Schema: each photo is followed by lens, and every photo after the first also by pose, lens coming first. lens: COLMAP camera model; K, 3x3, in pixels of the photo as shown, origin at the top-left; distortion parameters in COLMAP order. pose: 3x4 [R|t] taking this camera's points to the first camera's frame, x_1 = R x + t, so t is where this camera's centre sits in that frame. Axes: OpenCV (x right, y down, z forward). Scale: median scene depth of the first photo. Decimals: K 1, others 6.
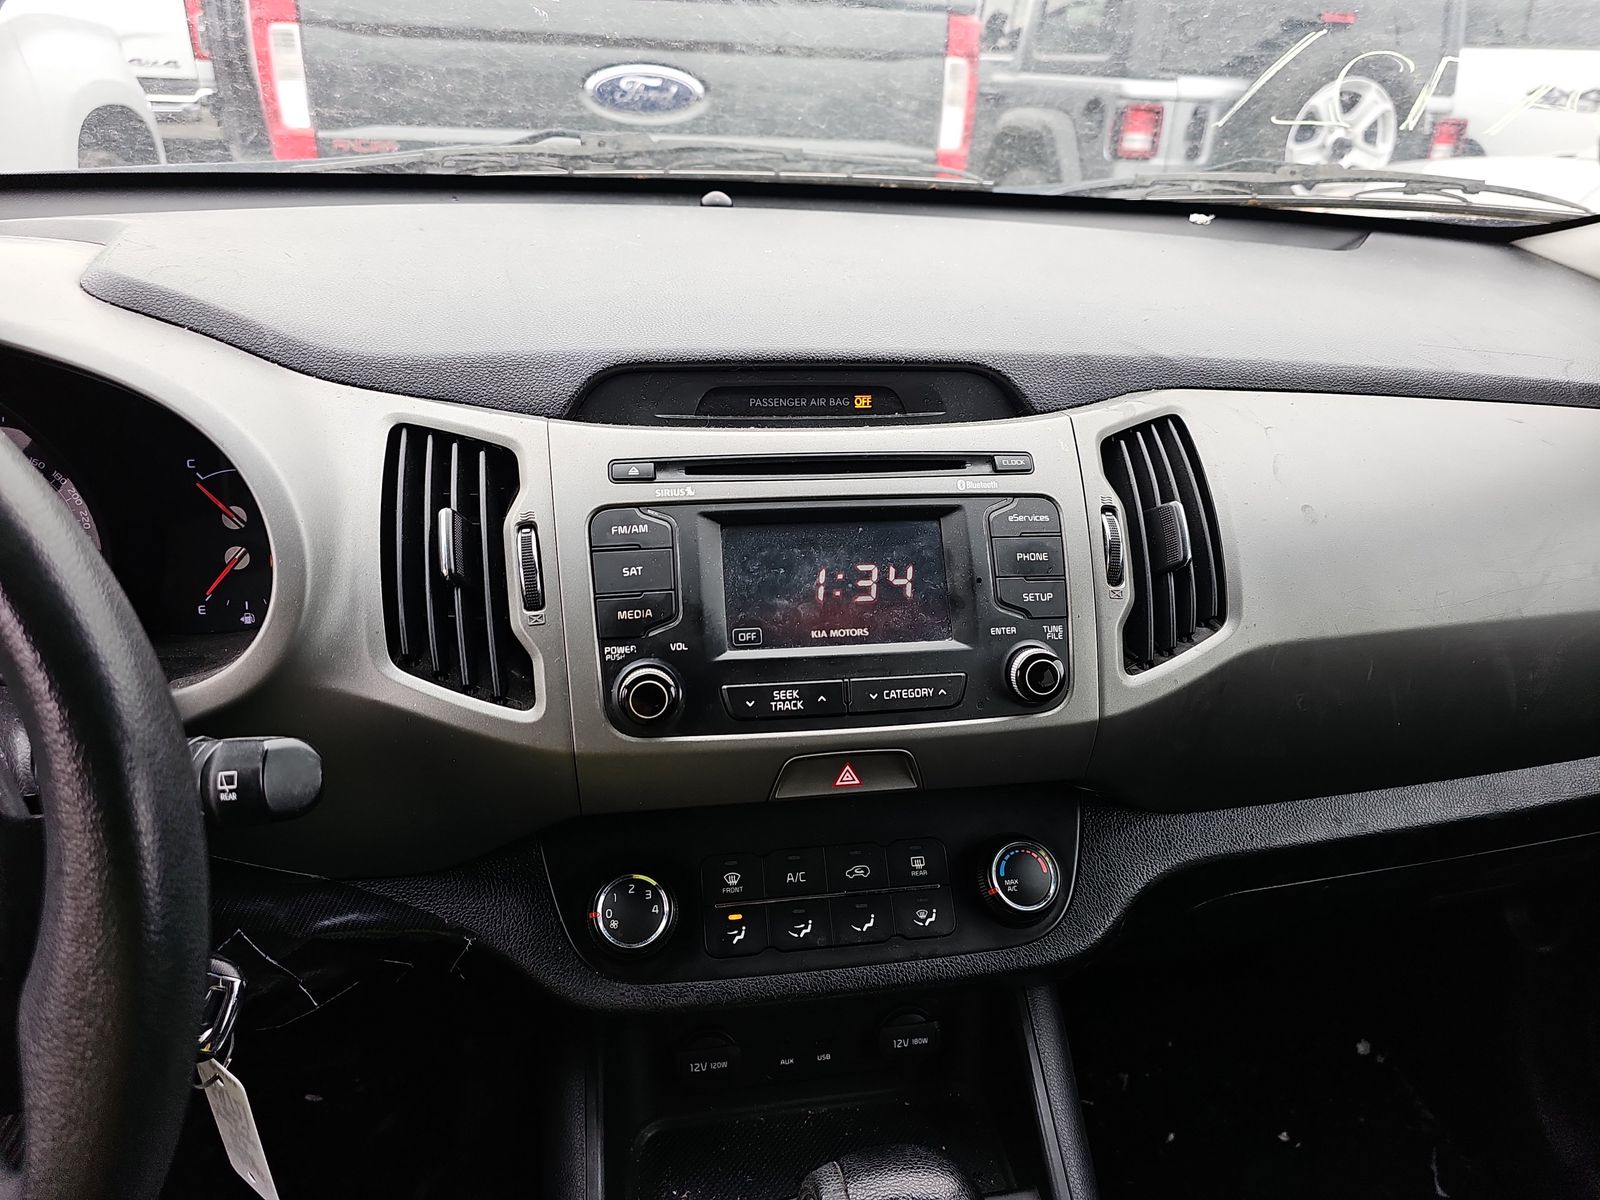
lens RADIAL K [[1059.1, 0, 802.6], [0, 1059.1, 597.2], [0, 0, 1]] dist [0.001918, -0.010106]
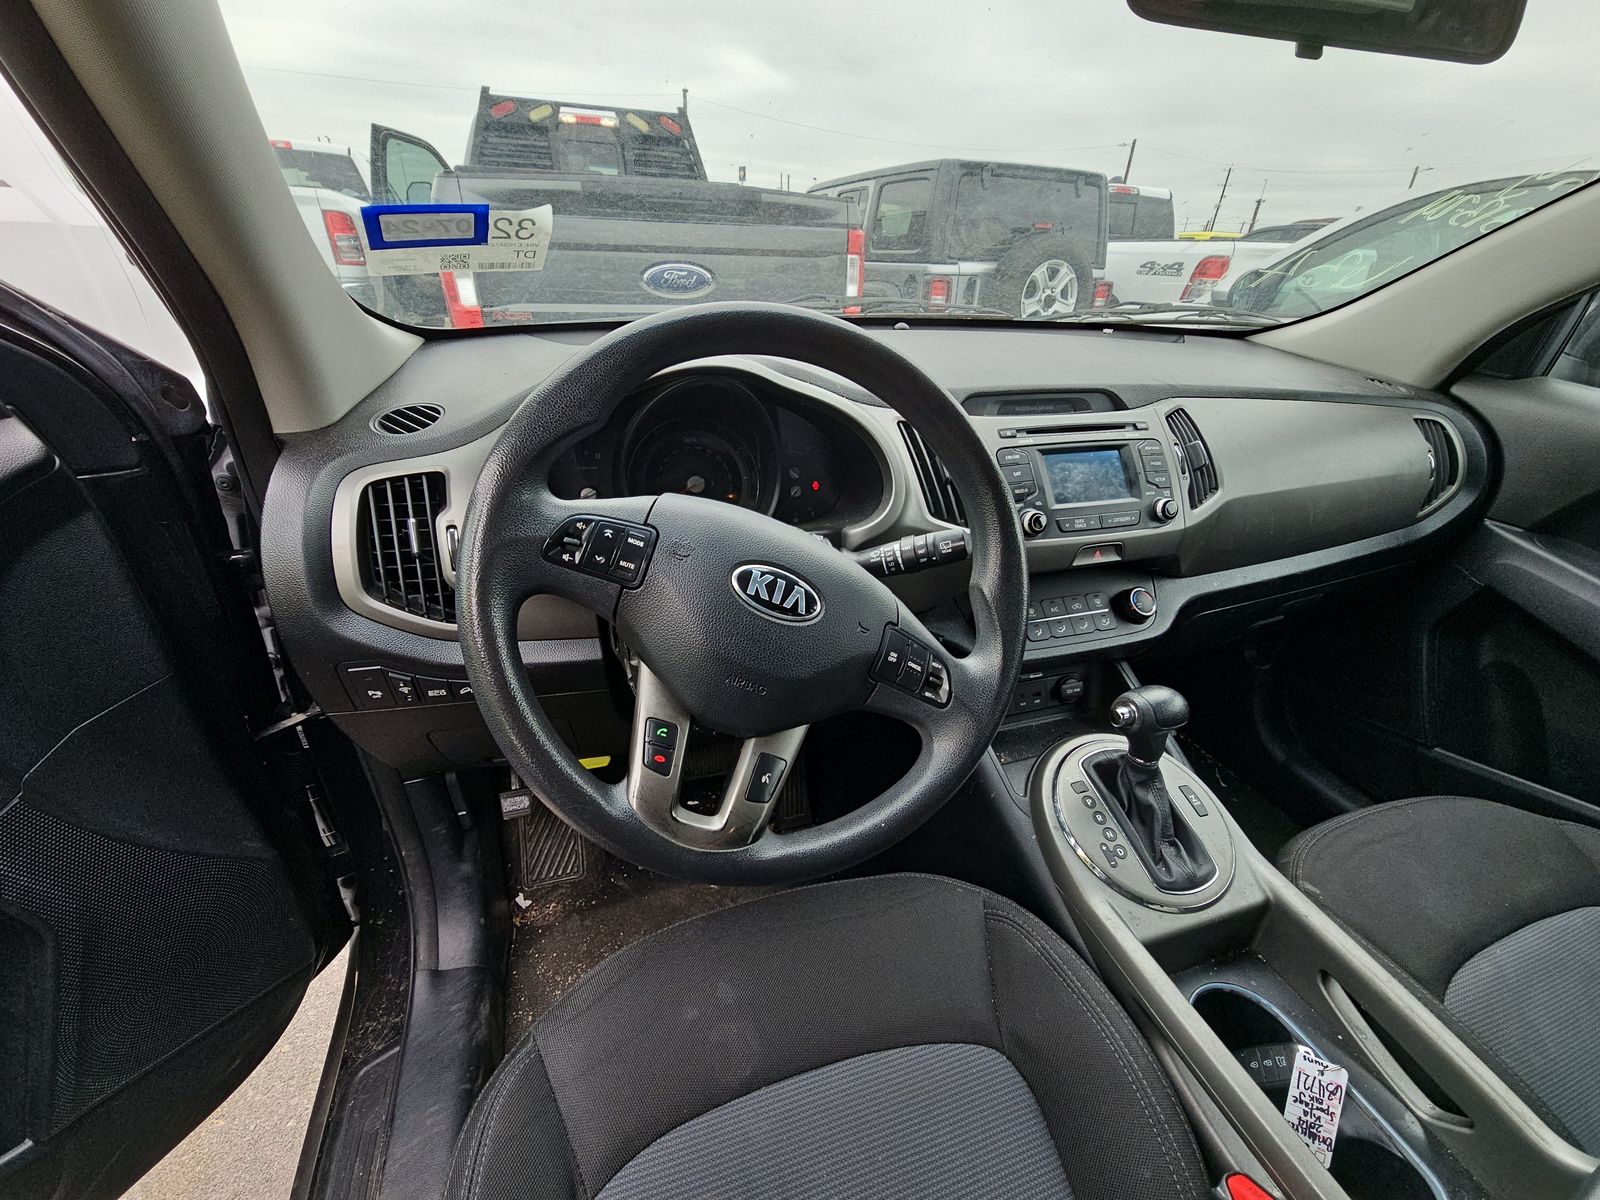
lens RADIAL K [[632.1, 0, 787.7], [0, 632.1, 617.4], [0, 0, 1]] dist [-0.026464, -0.001780]
pose [[0.992407, -0.080881, 0.092663, -0.688402], [0.075829, 0.995502, 0.056798, 0.147870], [-0.096840, -0.049341, 0.994076, -0.321164]]
